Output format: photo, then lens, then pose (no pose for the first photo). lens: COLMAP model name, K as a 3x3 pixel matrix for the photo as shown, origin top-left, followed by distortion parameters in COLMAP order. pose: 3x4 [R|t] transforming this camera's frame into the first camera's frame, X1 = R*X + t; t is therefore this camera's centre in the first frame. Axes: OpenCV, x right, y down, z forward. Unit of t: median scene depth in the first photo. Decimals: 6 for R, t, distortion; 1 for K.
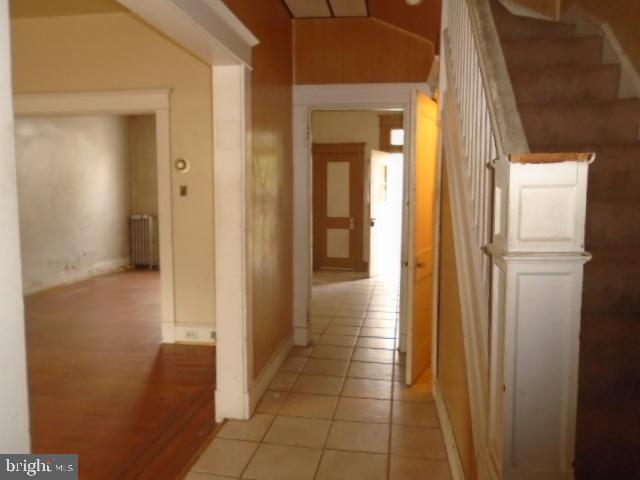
lens RADIAL K [[485.1, 0, 320.3], [0, 485.1, 239.6], [0, 0, 1]] dist [-0.004364, 0.001262]
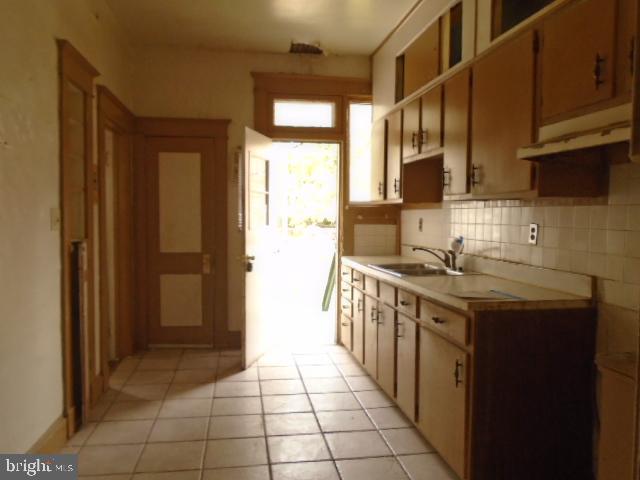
lens RADIAL K [[485.1, 0, 321.1], [0, 485.1, 239.4], [0, 0, 1]] dist [-0.004364, 0.001262]
pose [[0.948491, -0.016759, 0.316361, 0.013957], [0.031294, 0.998672, -0.040918, -0.035519], [-0.315255, 0.048710, 0.947756, 0.440491]]
